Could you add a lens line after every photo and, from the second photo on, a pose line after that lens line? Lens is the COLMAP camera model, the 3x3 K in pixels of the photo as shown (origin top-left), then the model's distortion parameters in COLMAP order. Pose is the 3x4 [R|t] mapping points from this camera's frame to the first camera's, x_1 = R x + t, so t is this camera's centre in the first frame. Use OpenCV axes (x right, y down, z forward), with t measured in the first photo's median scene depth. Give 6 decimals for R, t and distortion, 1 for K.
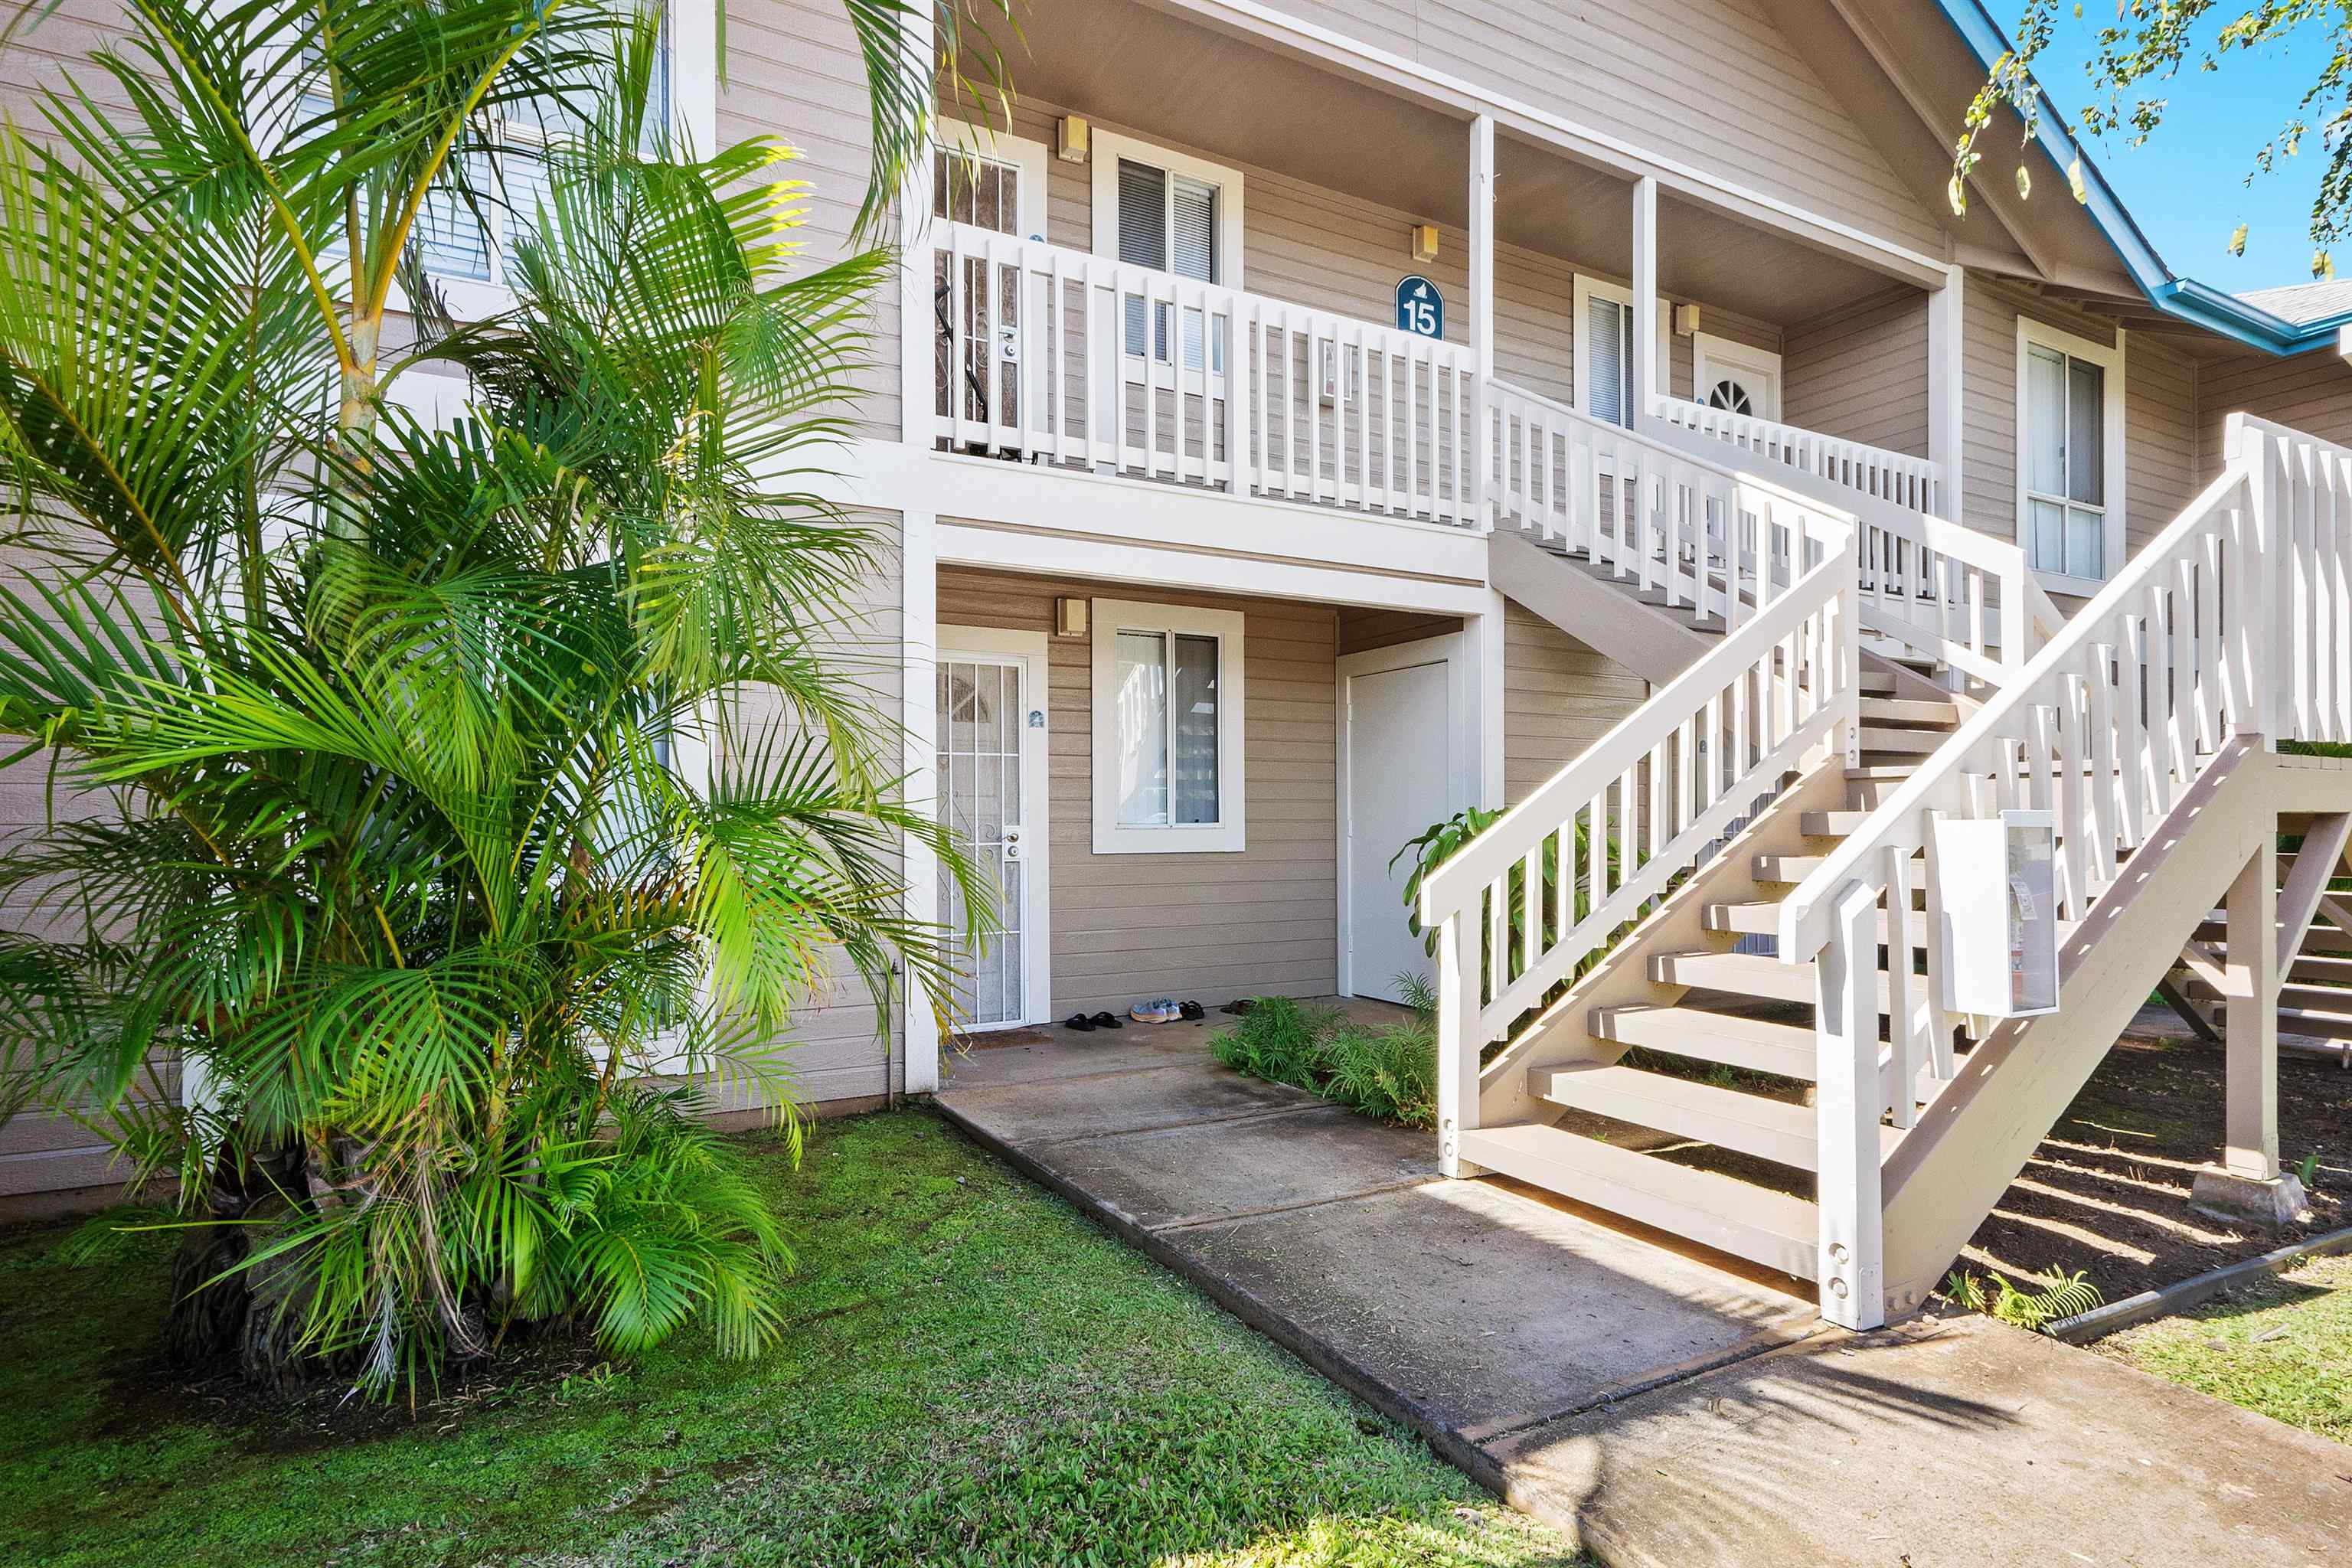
lens RADIAL K [[1209.8, 0, 1172.4], [0, 1209.8, 821.4], [0, 0, 1]] dist [-0.005343, 0.008540]
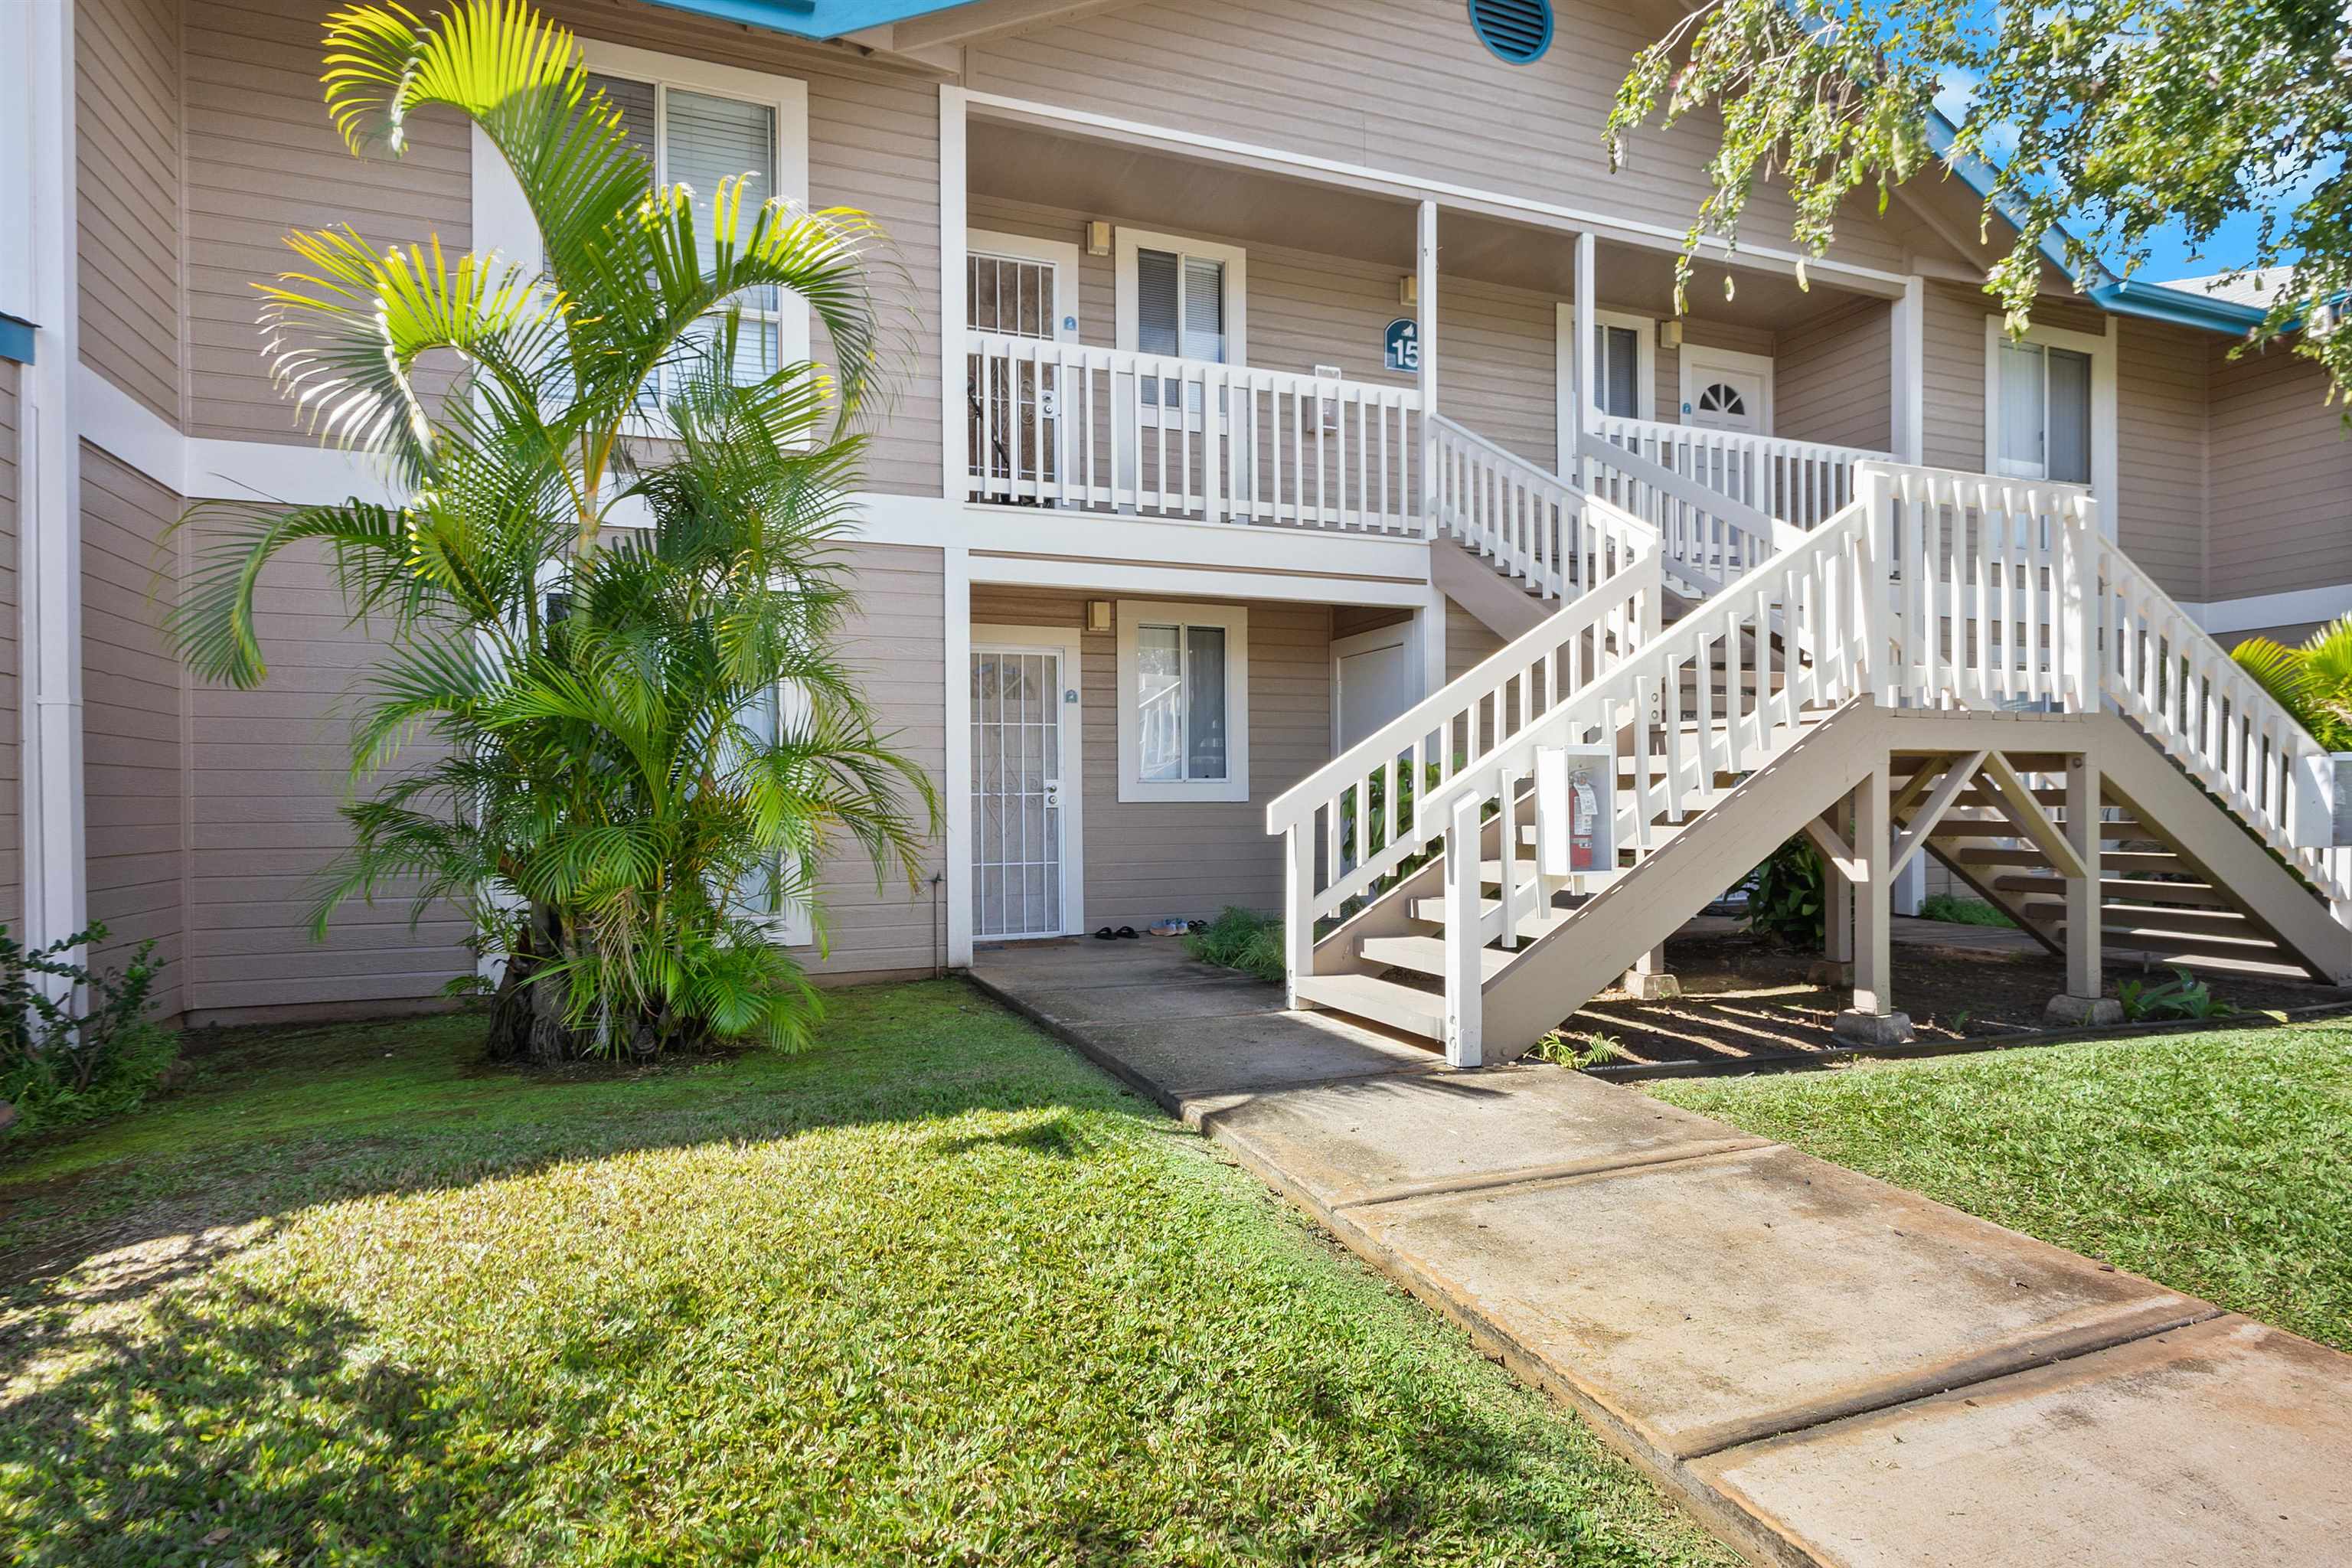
lens RADIAL K [[1174.2, 0, 1176.7], [0, 1174.2, 803.1], [0, 0, 1]] dist [-0.002964, 0.001688]
pose [[0.993606, -0.005348, -0.112776, 0.158687], [0.005947, 0.999970, 0.004974, 0.025509], [0.112746, -0.005613, 0.993608, -0.254787]]
